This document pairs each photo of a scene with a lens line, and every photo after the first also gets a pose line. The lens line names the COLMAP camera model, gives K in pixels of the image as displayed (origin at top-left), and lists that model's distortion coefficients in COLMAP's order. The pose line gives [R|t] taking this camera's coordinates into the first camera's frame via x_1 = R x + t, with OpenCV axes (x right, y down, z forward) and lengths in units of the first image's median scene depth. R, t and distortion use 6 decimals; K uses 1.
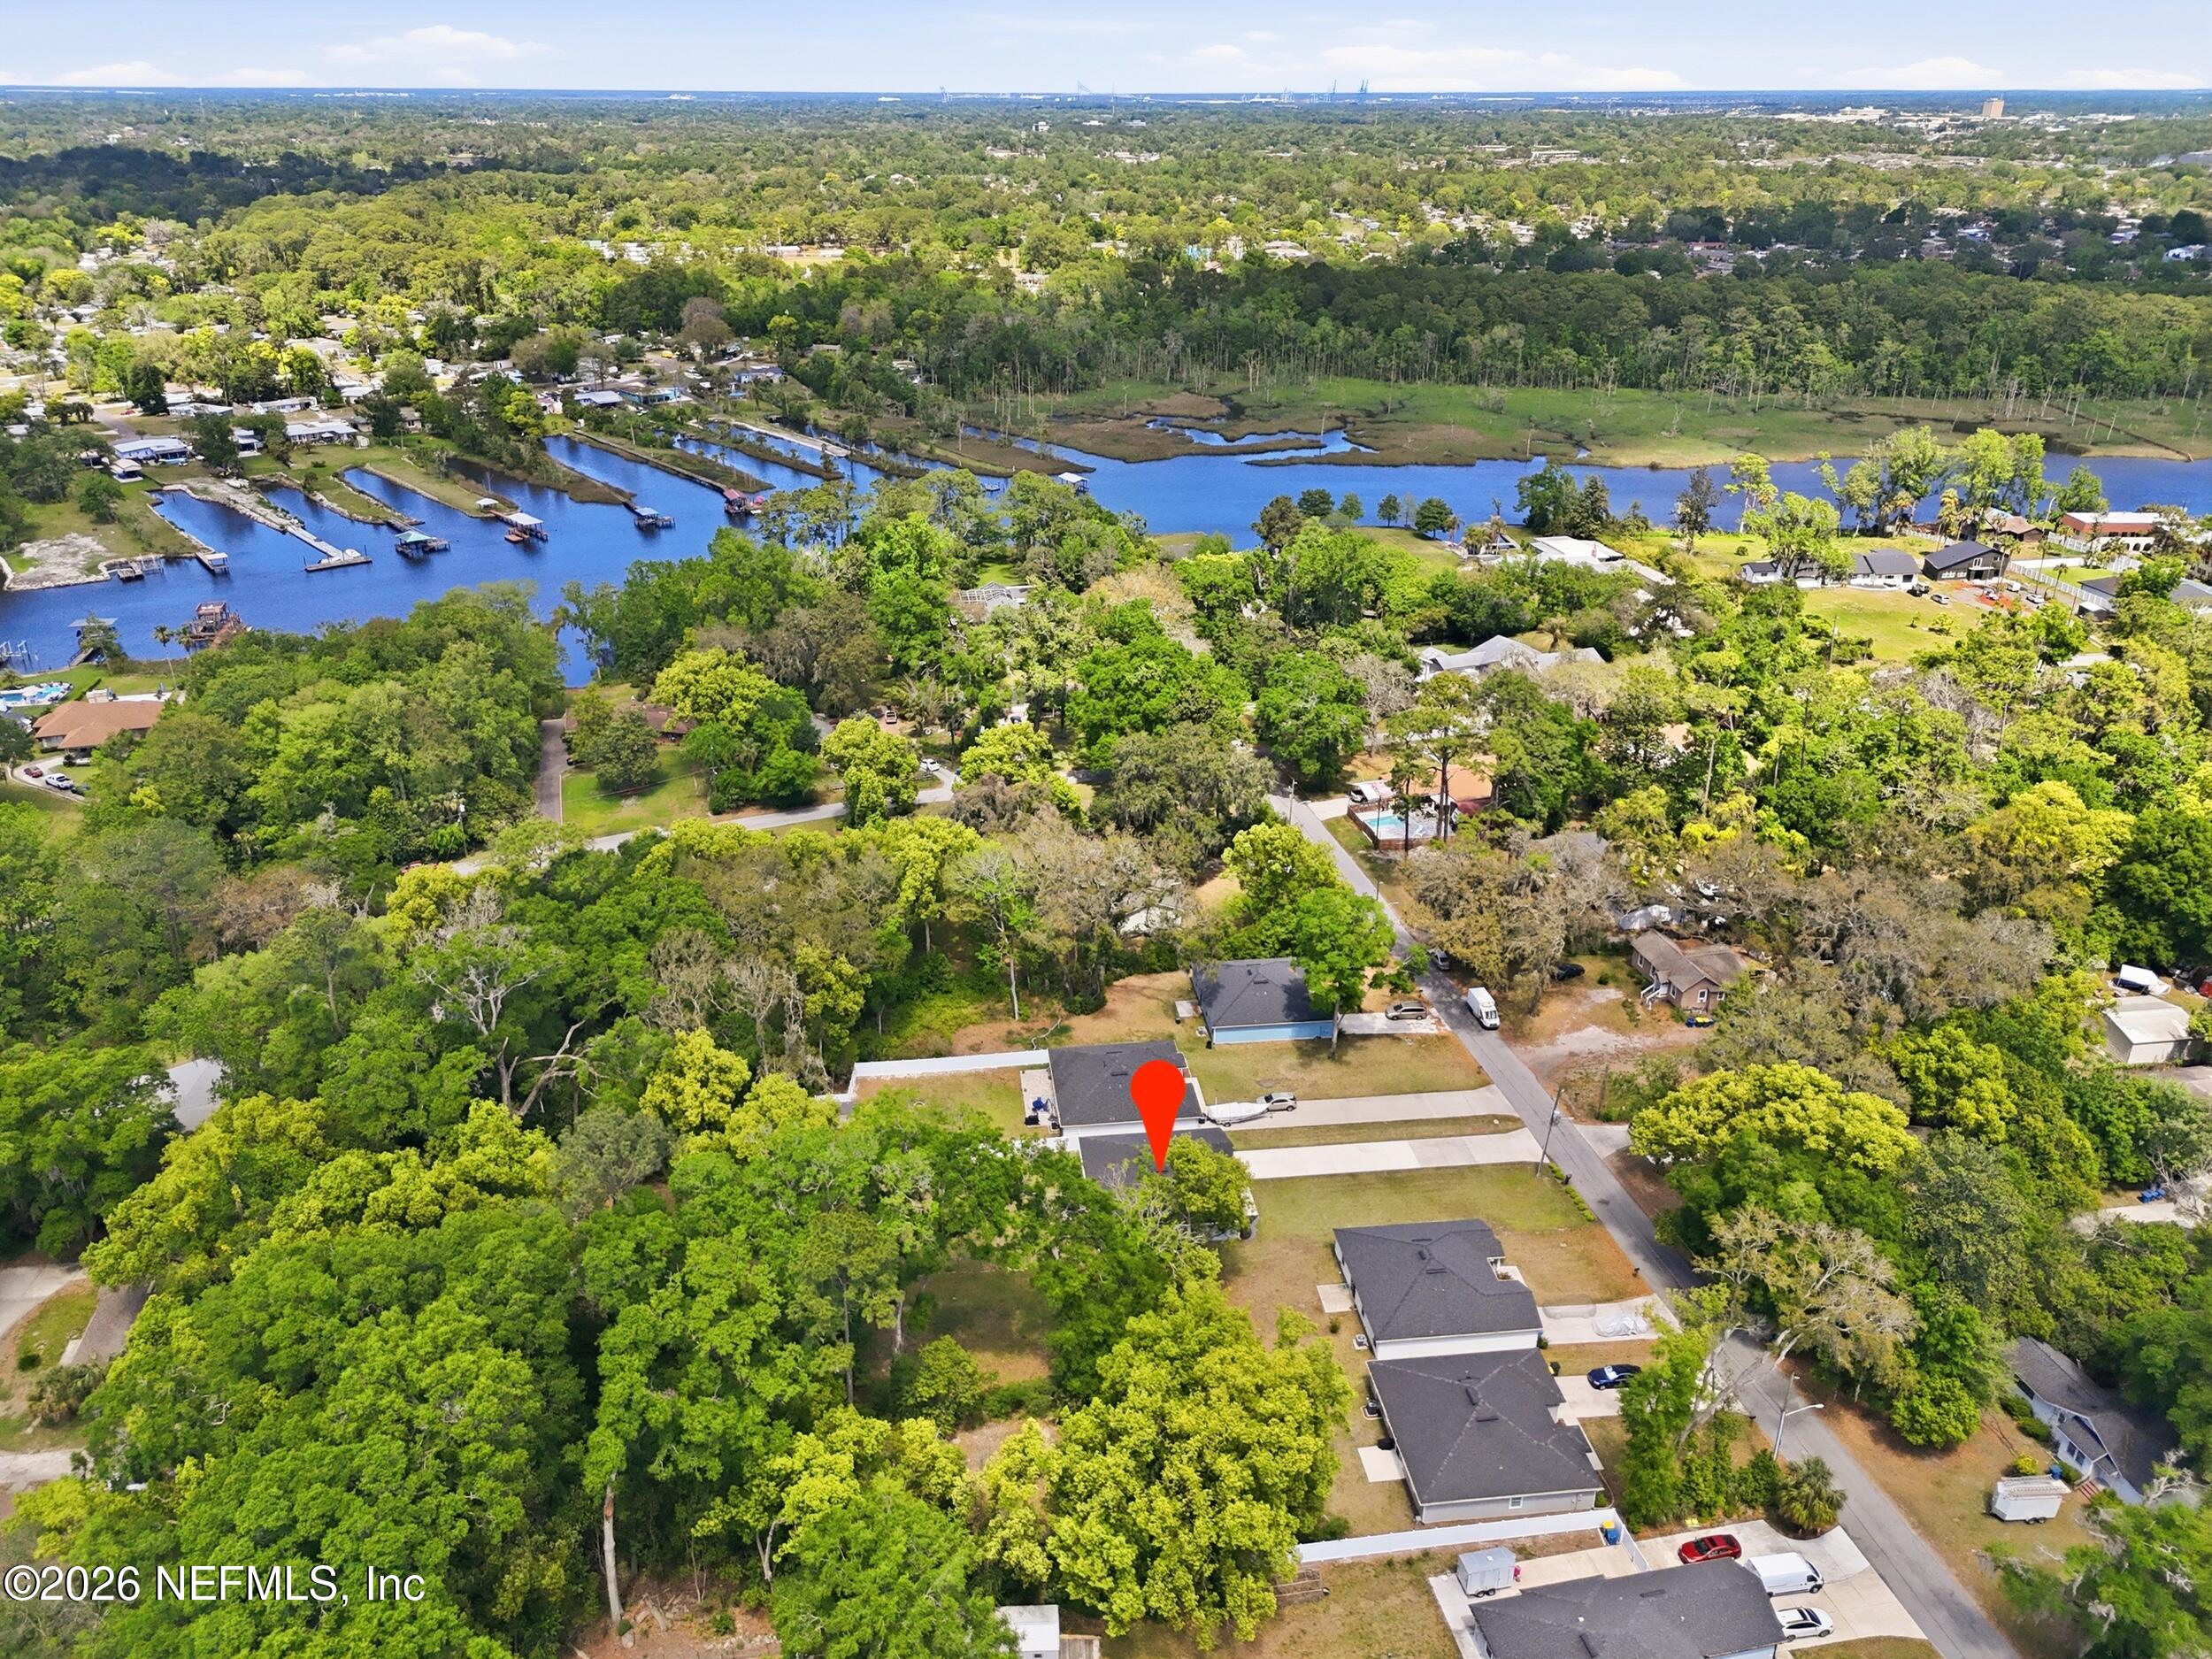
lens RADIAL K [[1645.3, 0, 1089.1], [0, 1645.3, 833.2], [0, 0, 1]] dist [0.065834, -0.056374]
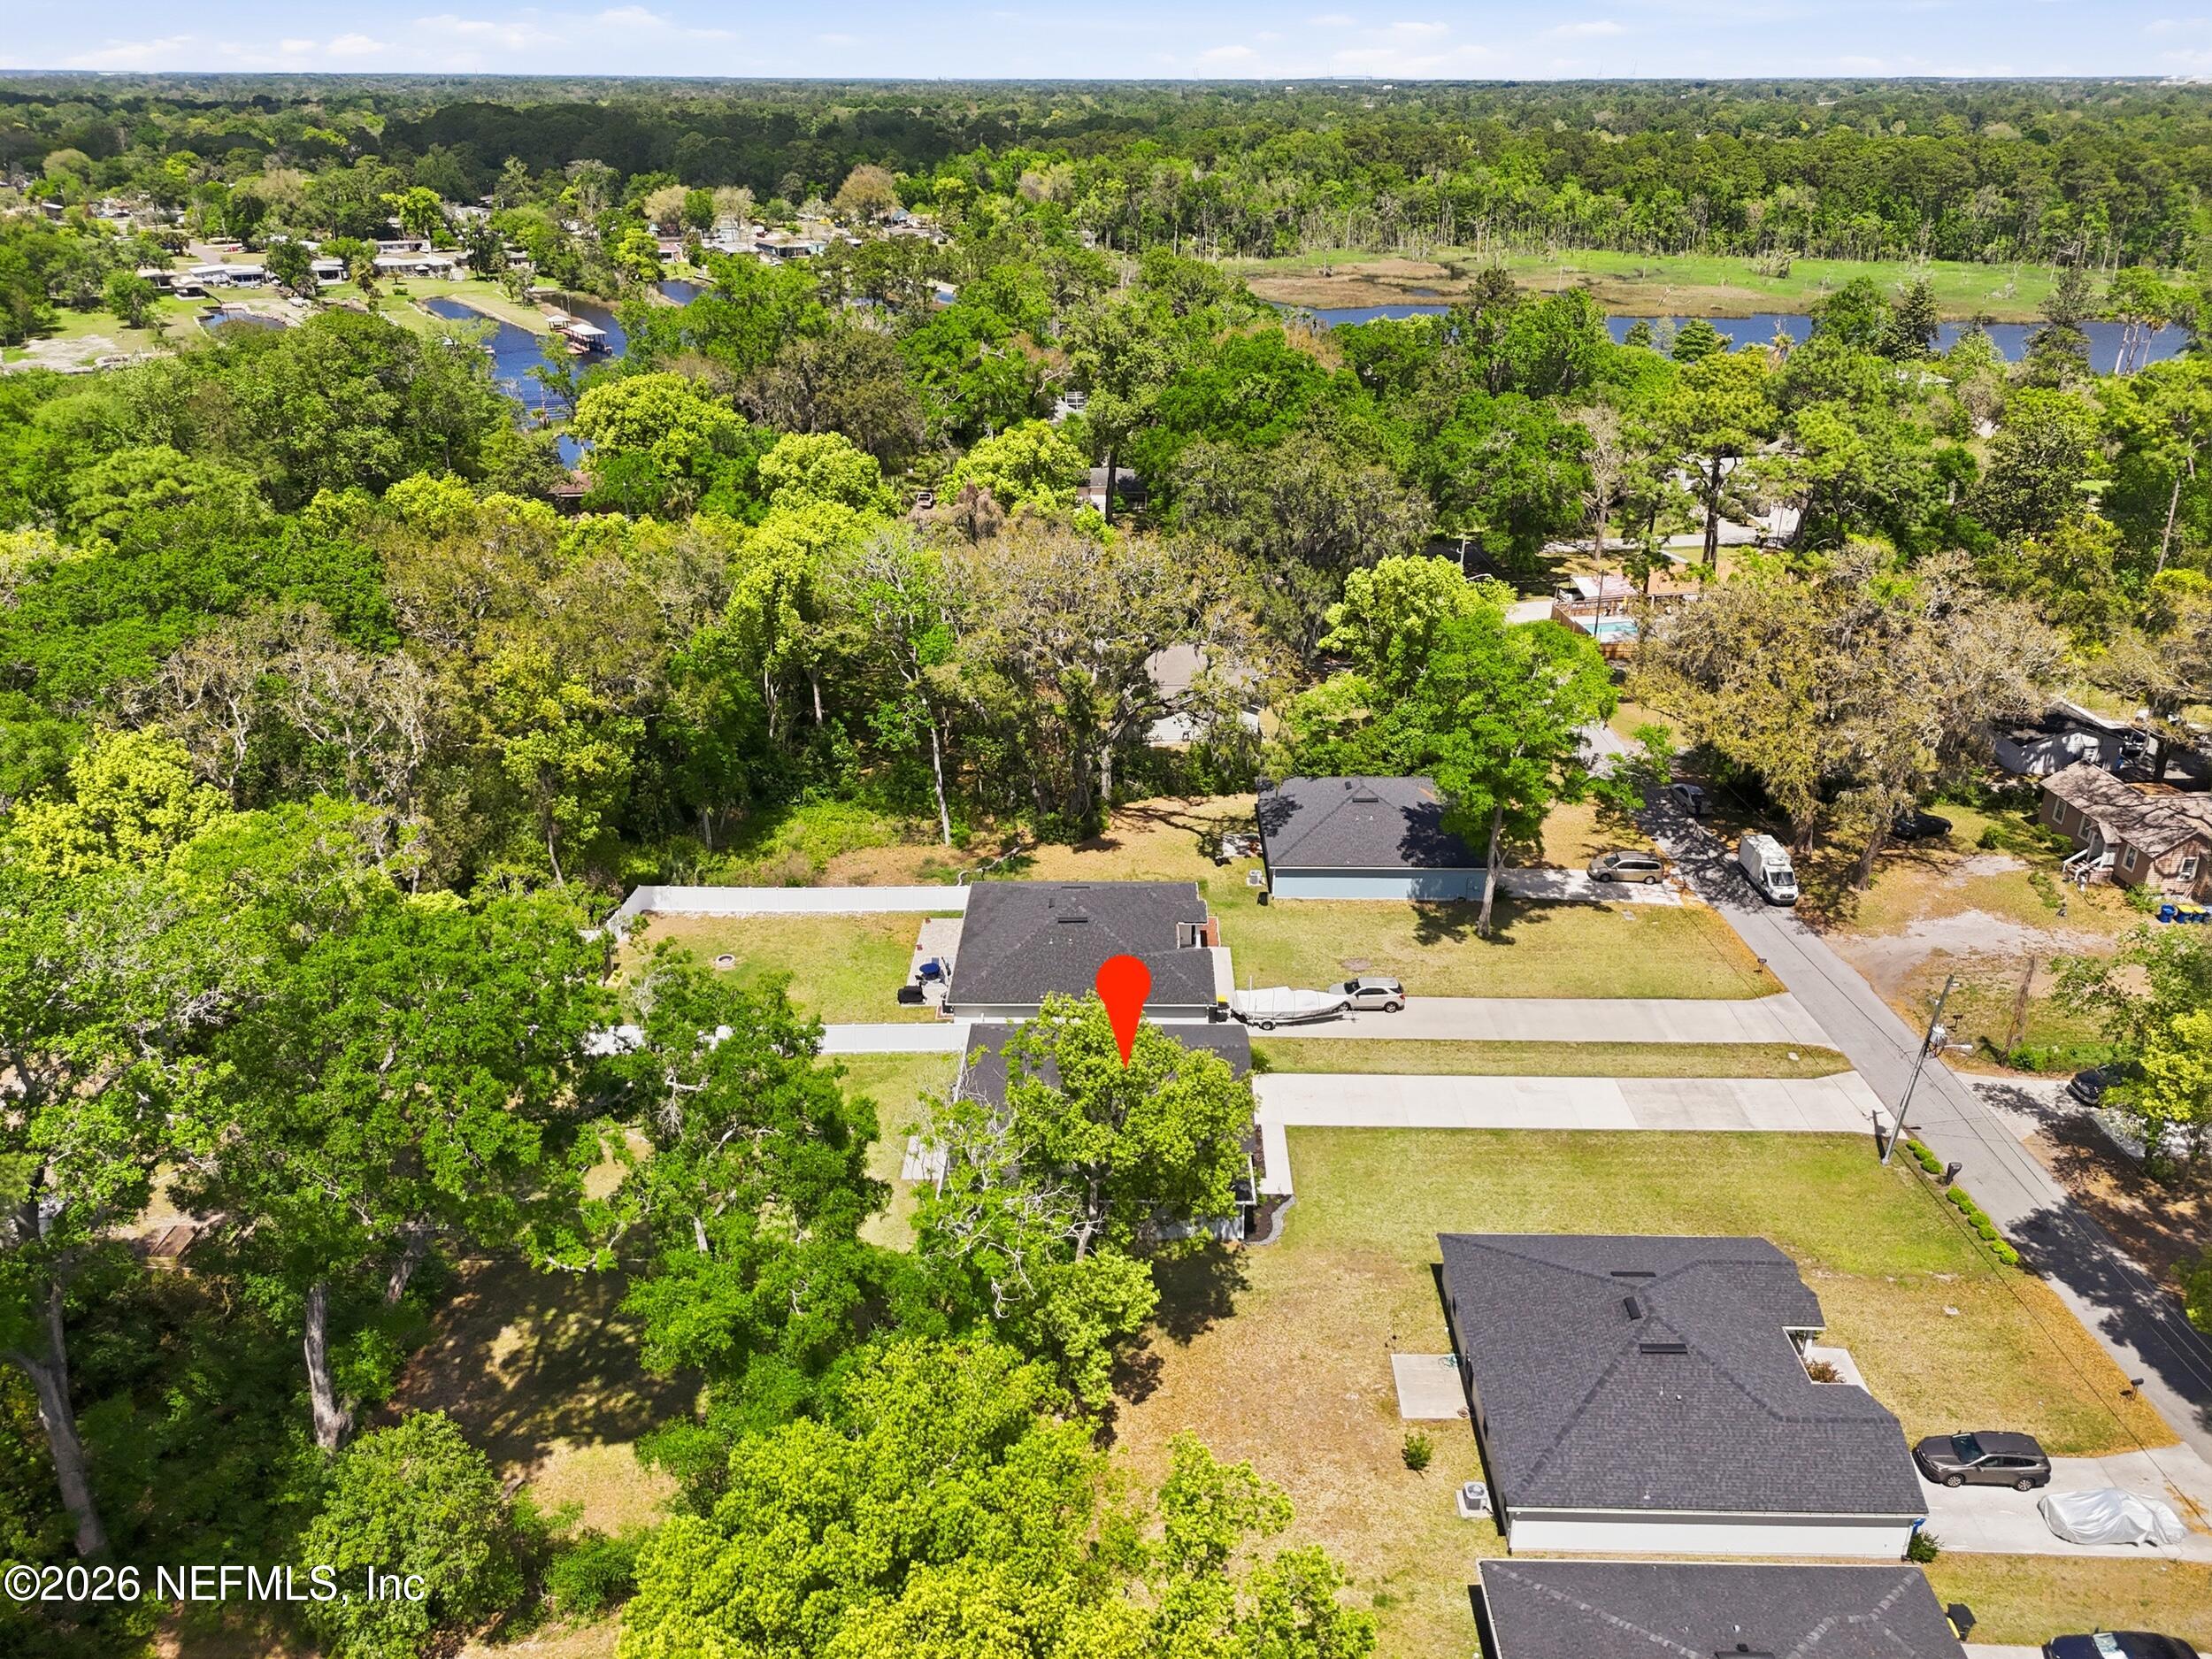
lens RADIAL K [[1645.3, 0, 1112.1], [0, 1645.3, 832.4], [0, 0, 1]] dist [0.065834, -0.056374]
pose [[0.991910, 0.052484, -0.115583, 0.078394], [-0.051854, 0.998619, 0.008457, 0.095437], [0.115867, -0.002395, 0.993262, 0.394843]]
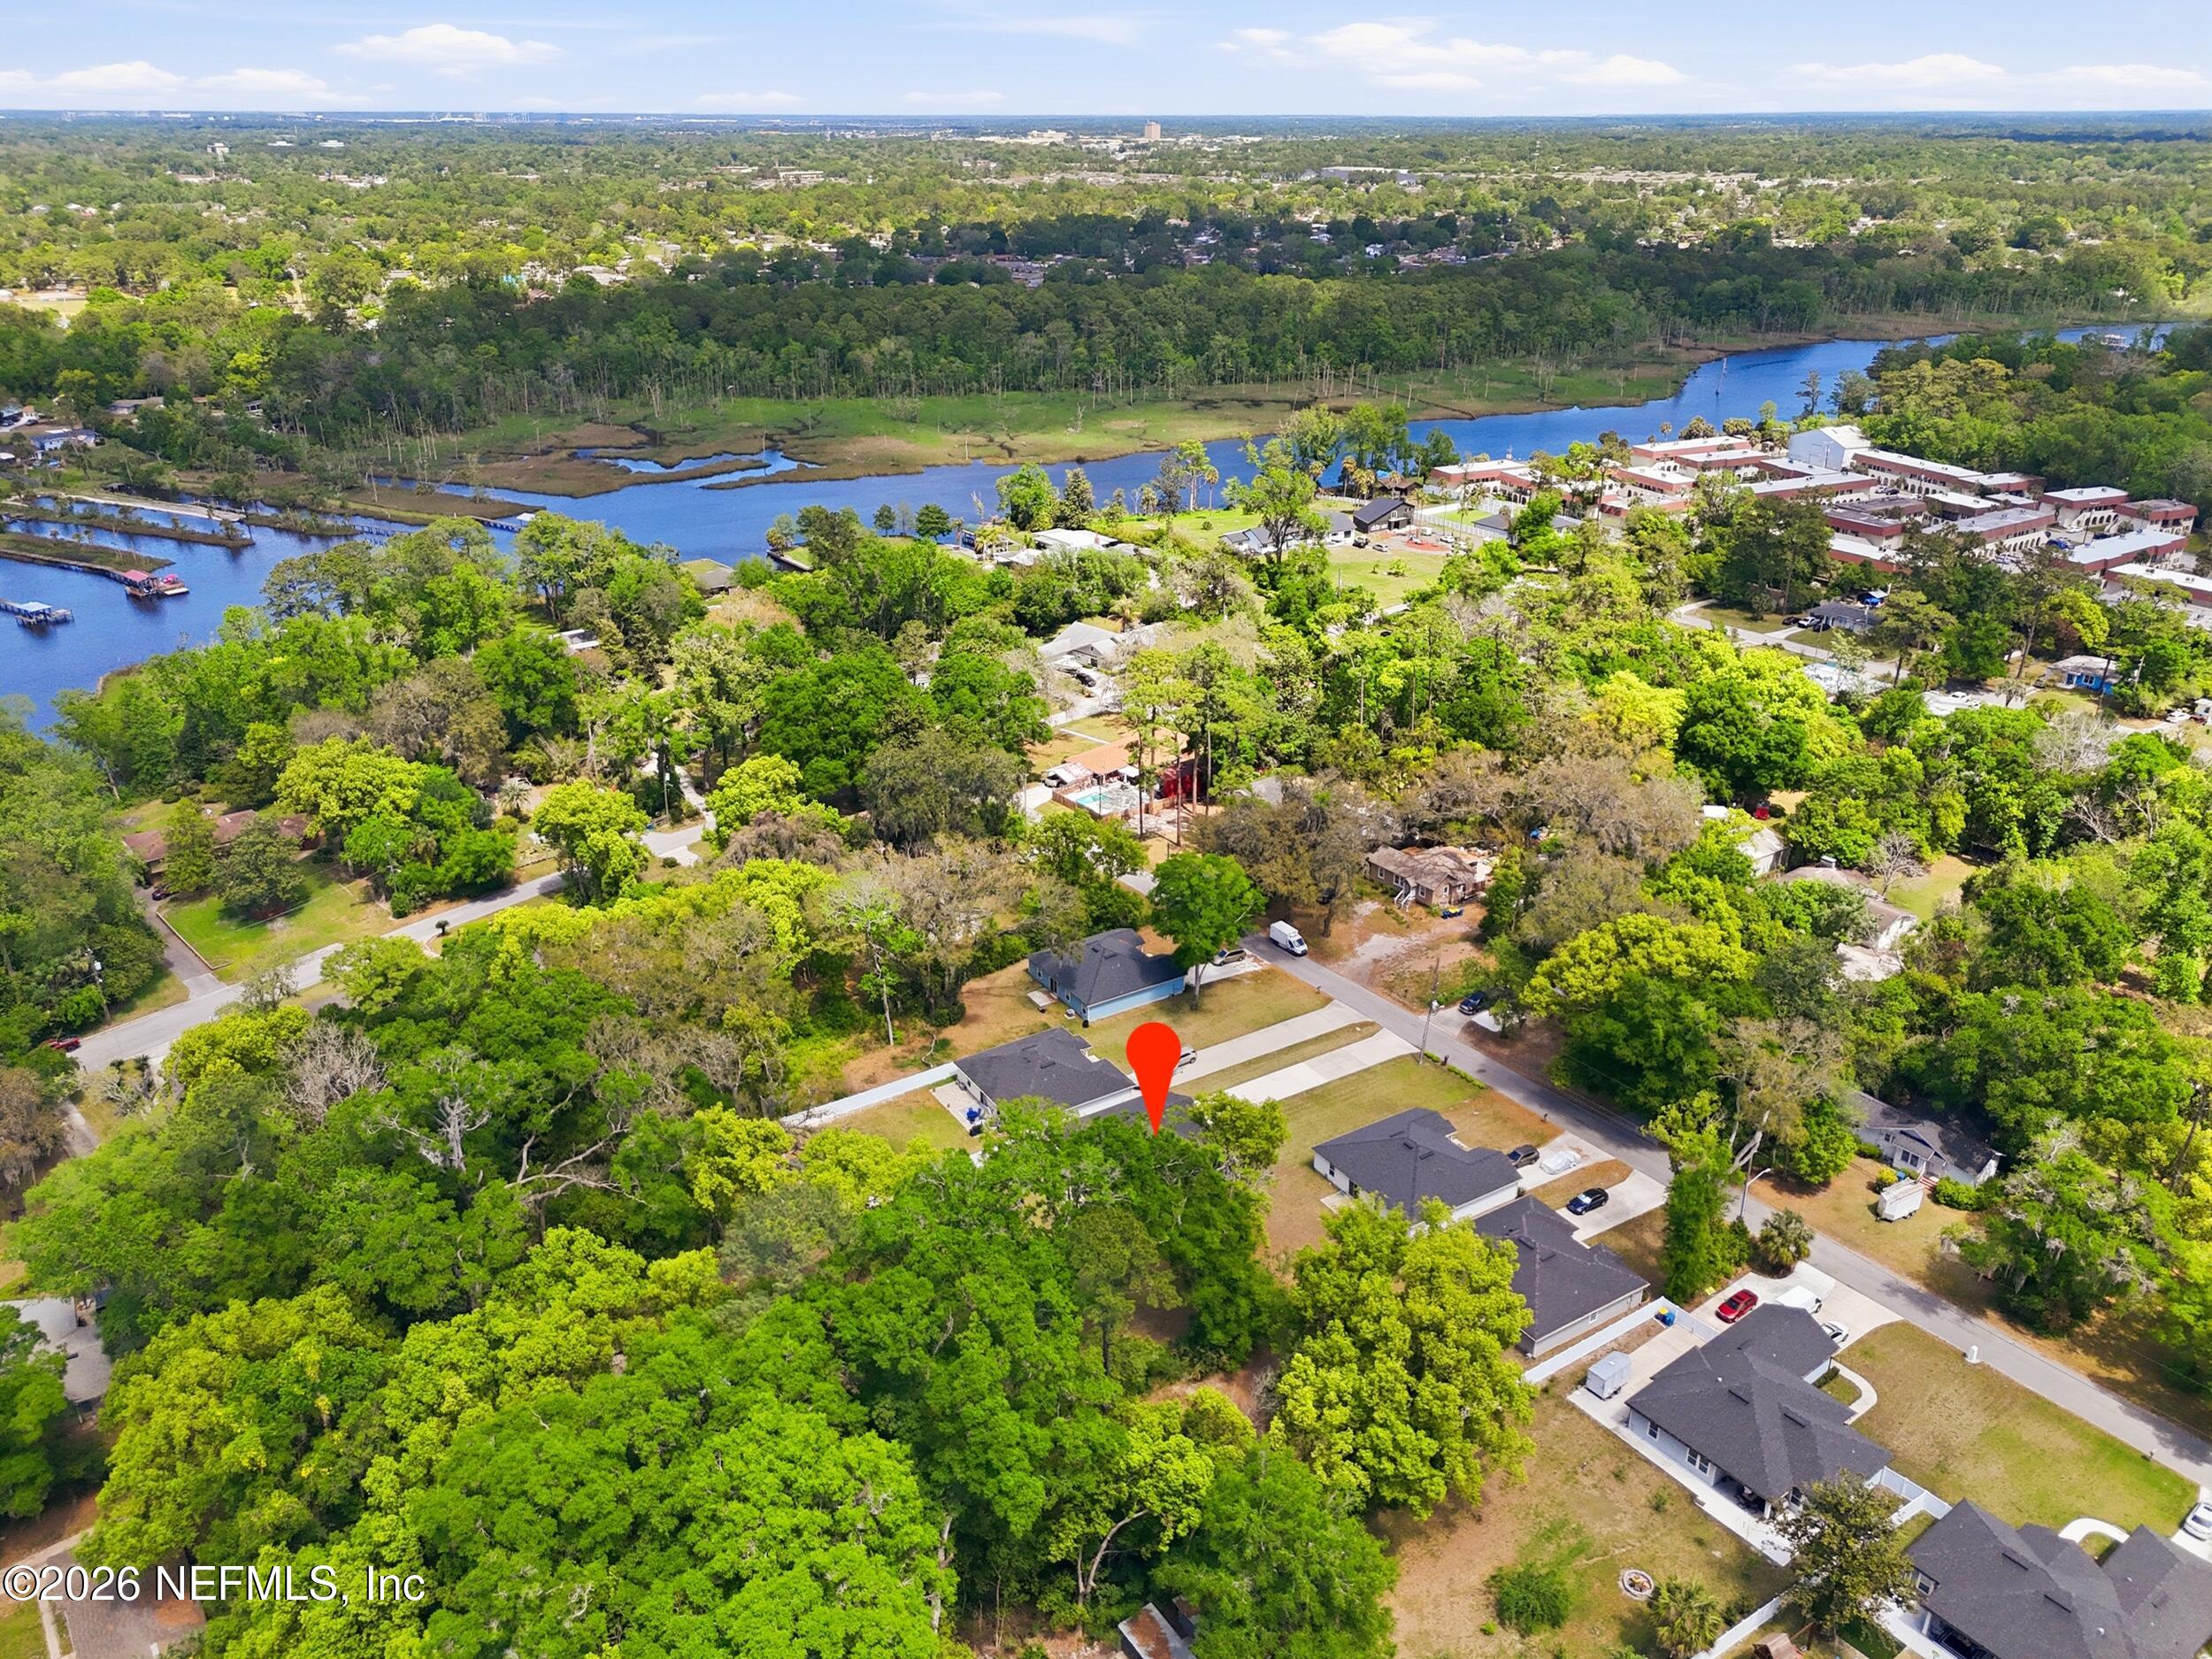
lens RADIAL K [[1645.3, 0, 1108.1], [0, 1645.3, 829.2], [0, 0, 1]] dist [0.065834, -0.056374]
pose [[0.902995, -0.173792, 0.392933, -0.276693], [0.178803, 0.983589, 0.024128, -0.013954], [-0.390677, 0.048470, 0.919251, 0.028818]]
